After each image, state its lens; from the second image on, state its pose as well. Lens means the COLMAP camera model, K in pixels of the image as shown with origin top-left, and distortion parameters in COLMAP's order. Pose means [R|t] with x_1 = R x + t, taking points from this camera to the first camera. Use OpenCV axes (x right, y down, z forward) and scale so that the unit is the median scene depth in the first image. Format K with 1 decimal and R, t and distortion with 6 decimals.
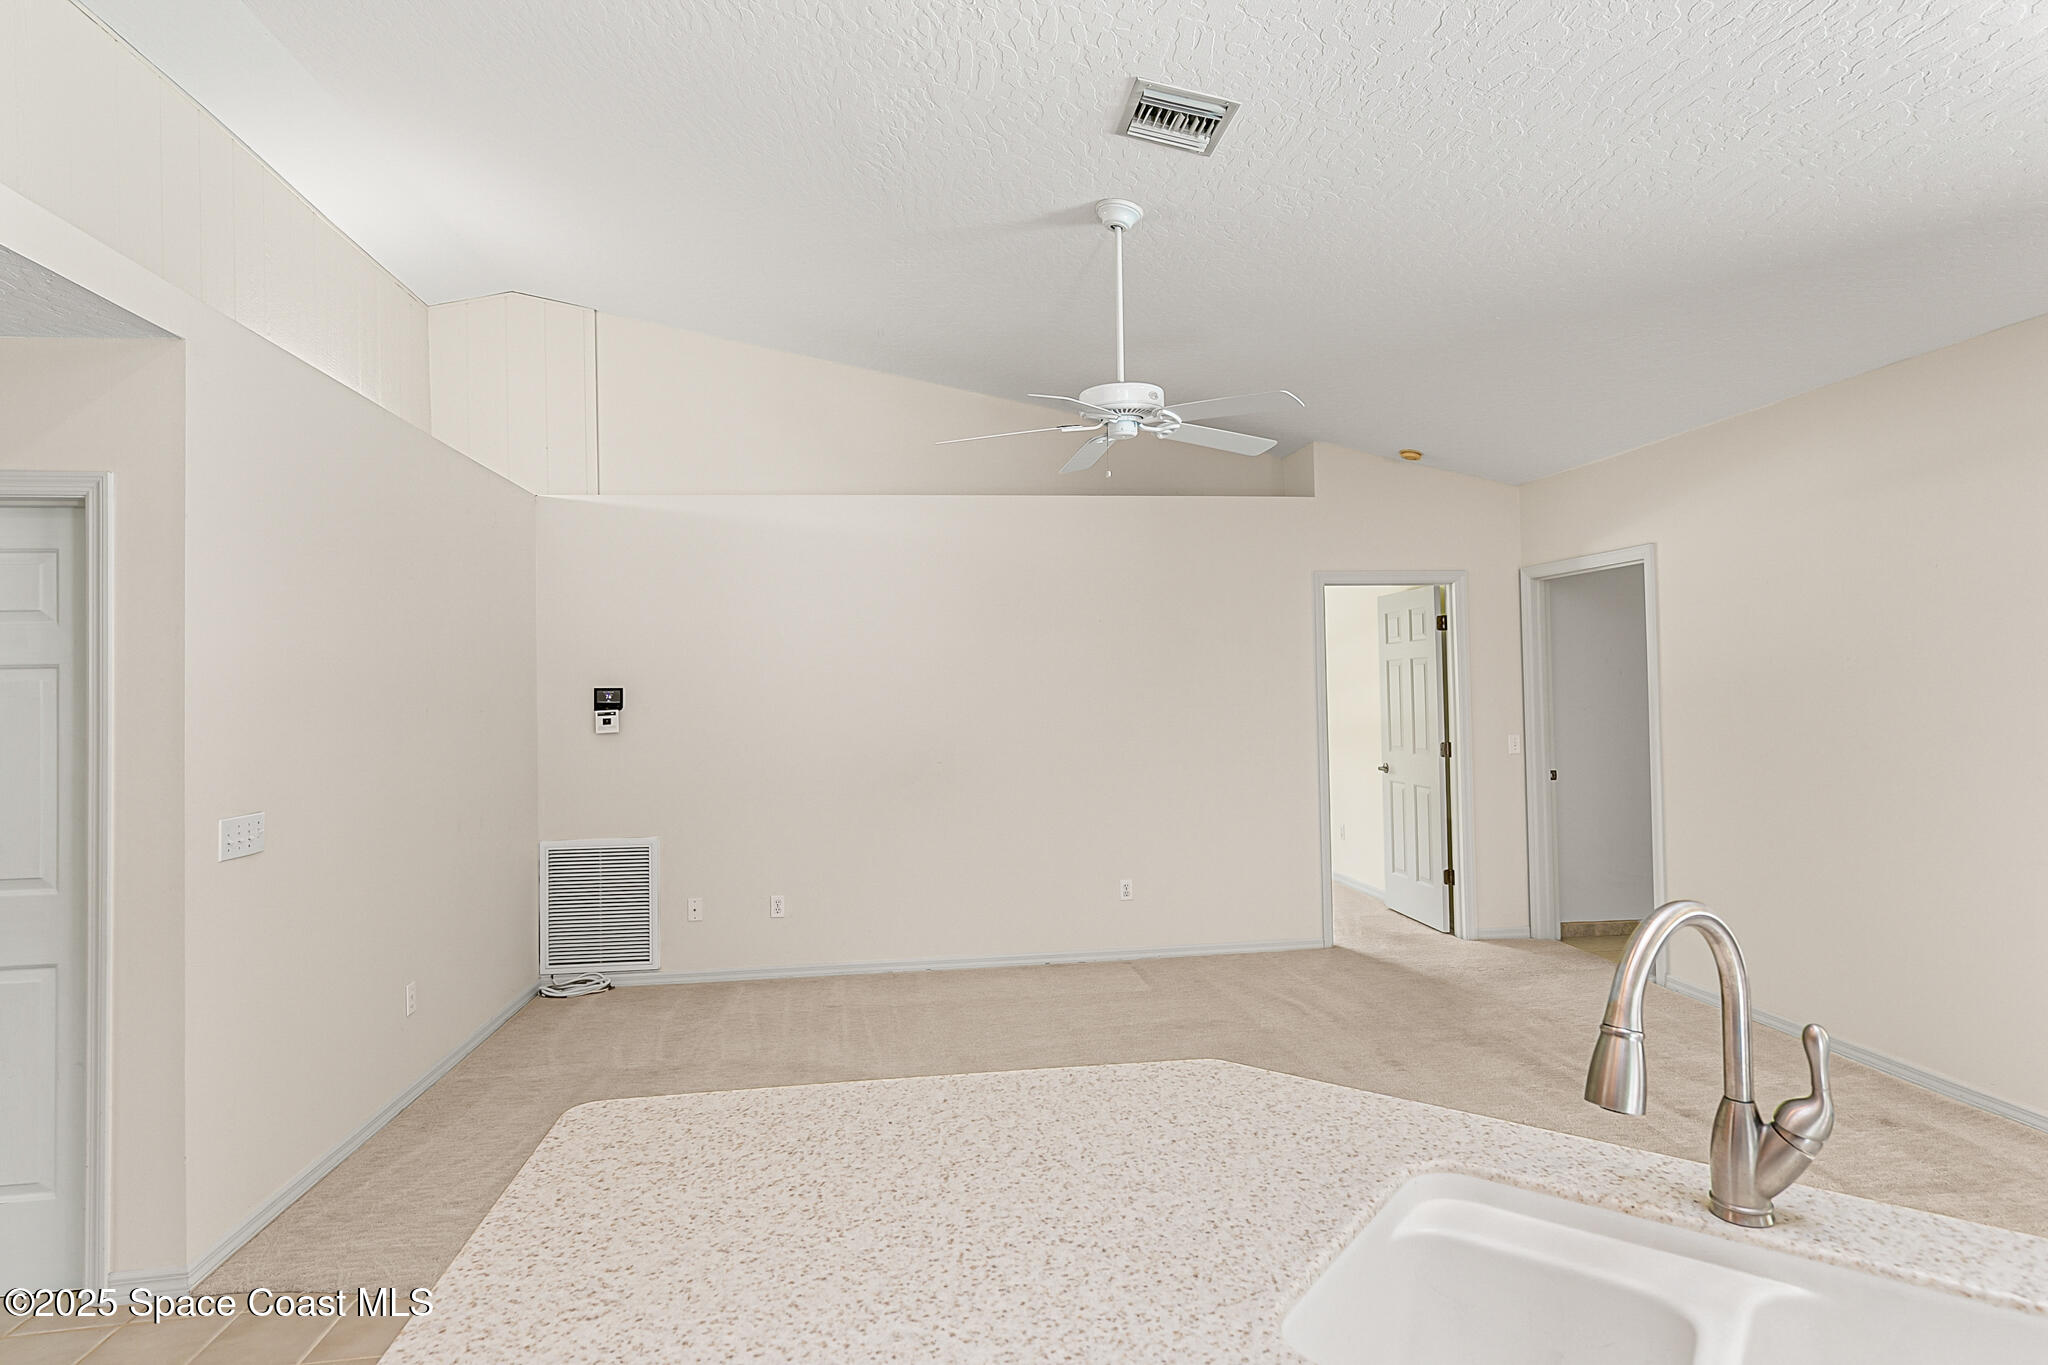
lens RADIAL K [[1090.8, 0, 1020.6], [0, 1090.8, 674.3], [0, 0, 1]] dist [0.001824, -0.000146]
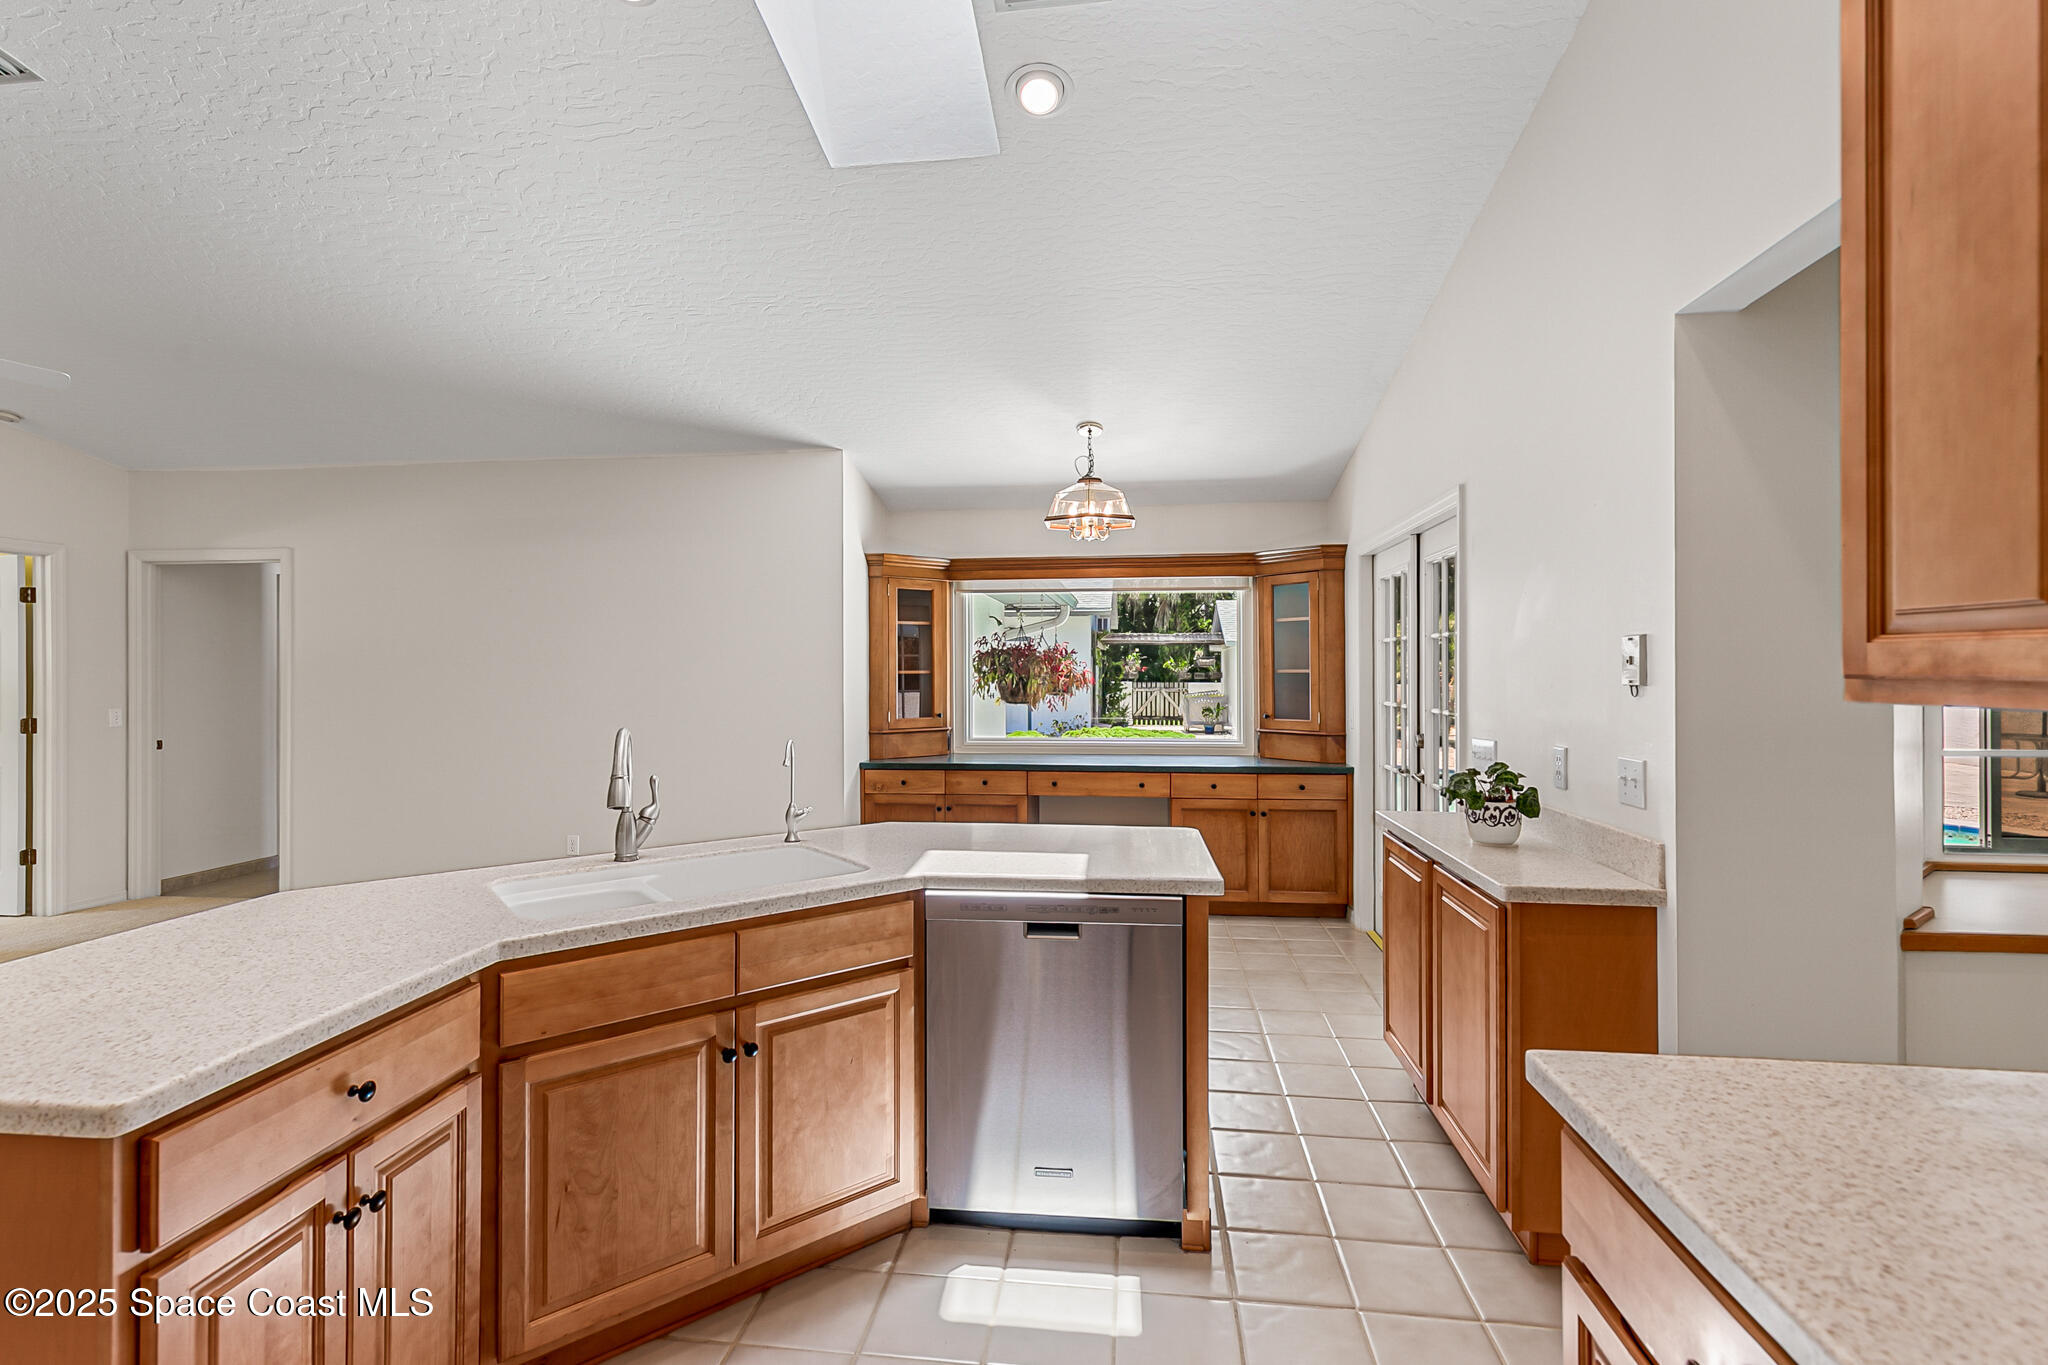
lens RADIAL K [[951.0, 0, 1024.0], [0, 951.0, 682.5], [0, 0, 1]] dist [-0.000541, -0.000120]
pose [[0.242171, 0.008412, 0.970197, -0.244012], [-0.017404, 0.999839, -0.004325, 0.021097], [-0.970077, -0.015838, 0.242279, -0.072959]]
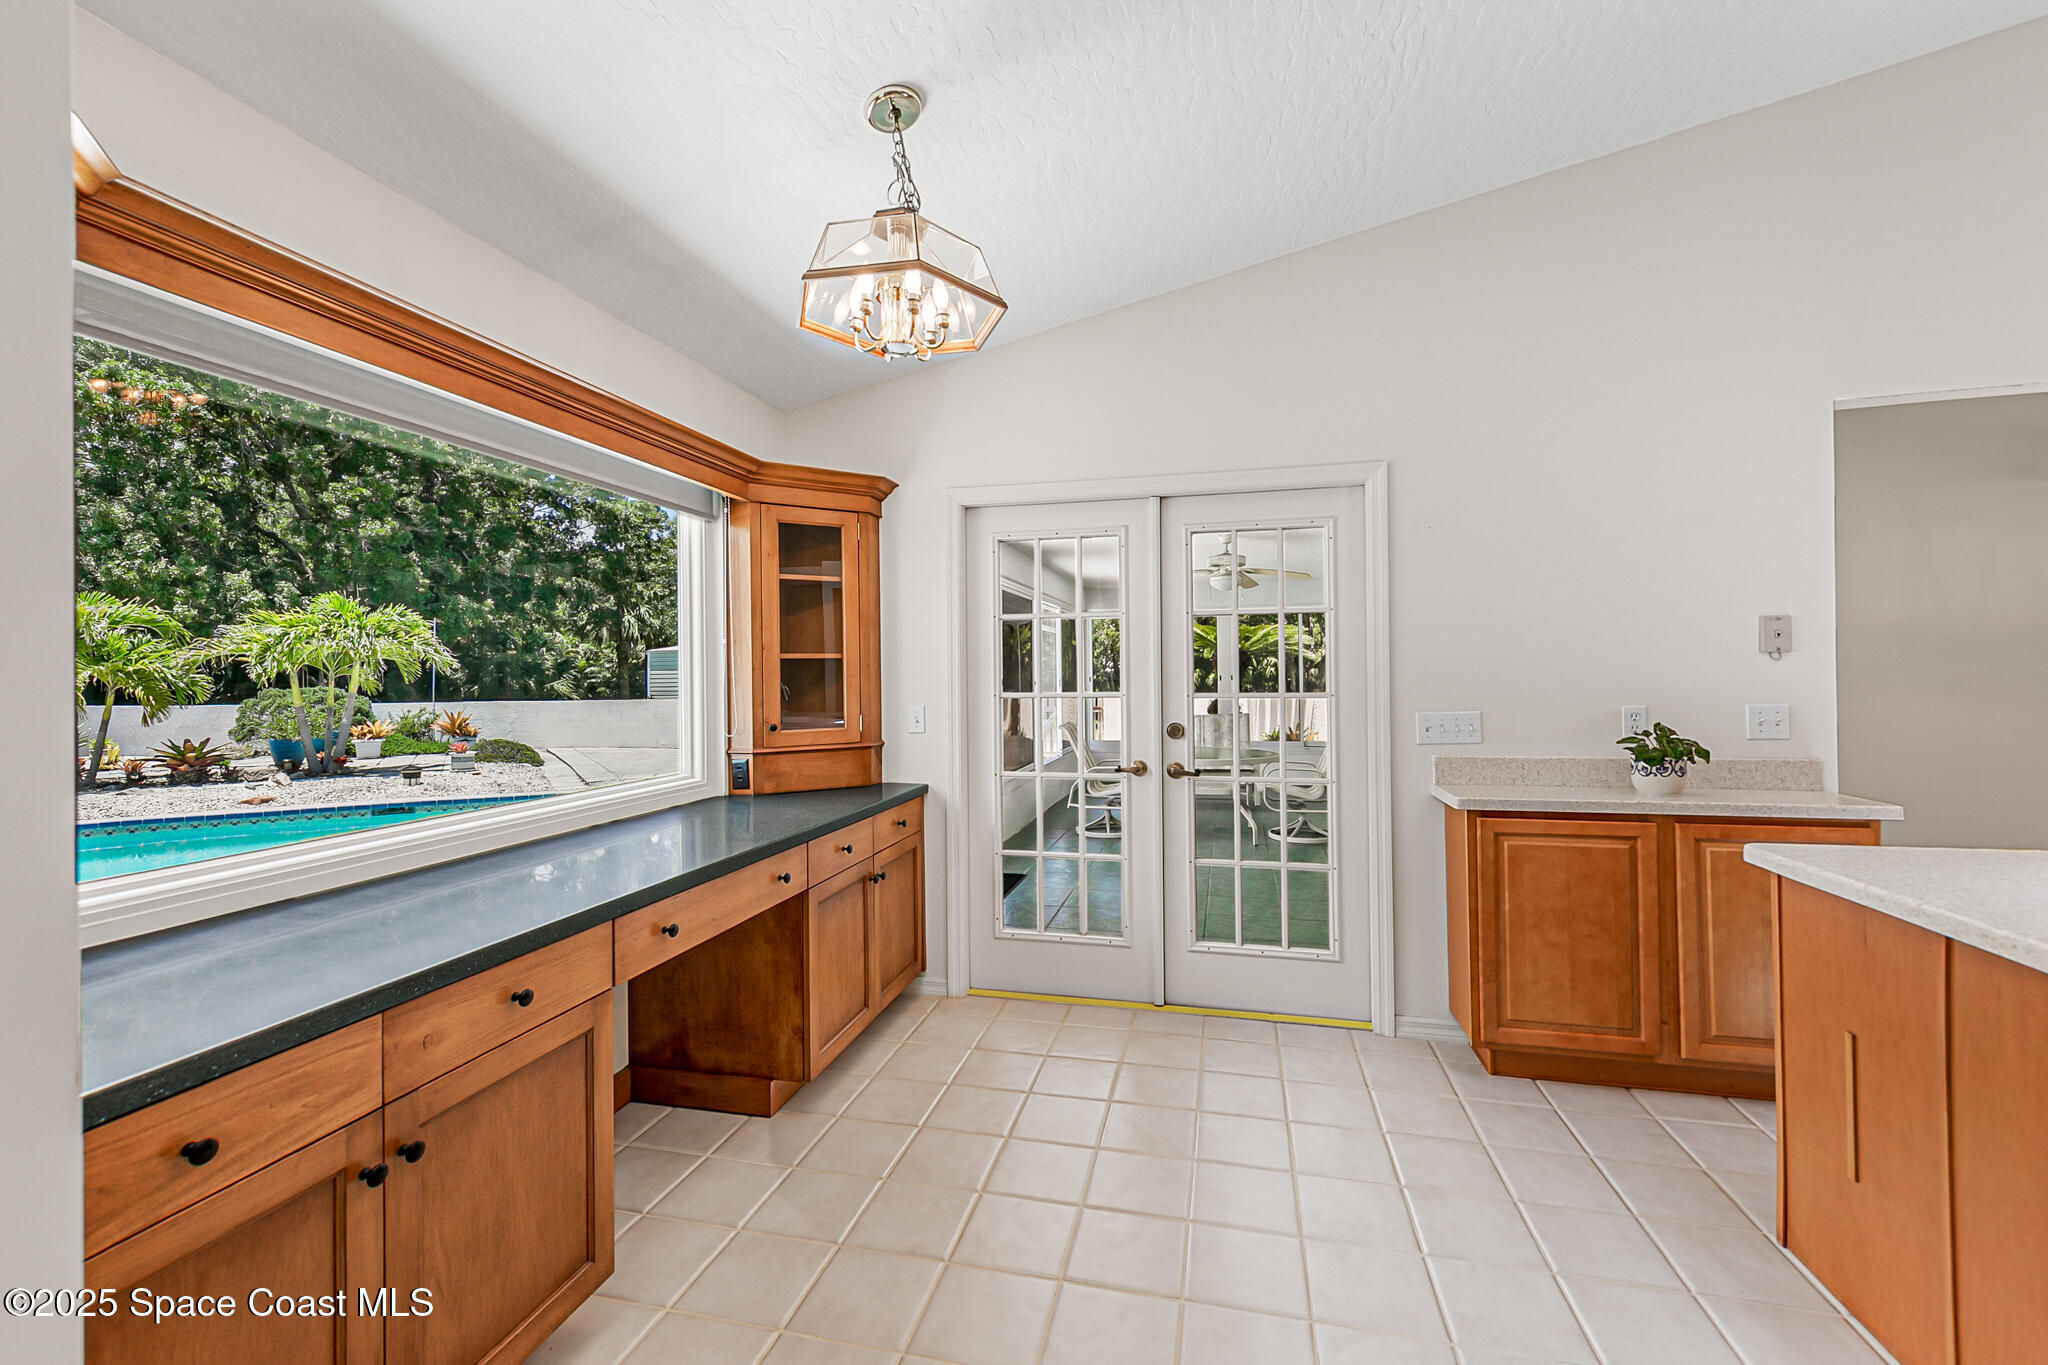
lens RADIAL K [[848.3, 0, 1020.5], [0, 848.3, 669.4], [0, 0, 1]] dist [0.023411, 0.000325]
pose [[-0.933131, 0.031240, 0.358177, 0.432478], [0.023081, 0.999368, -0.027032, 0.028513], [-0.358795, -0.016957, -0.933262, 0.386315]]
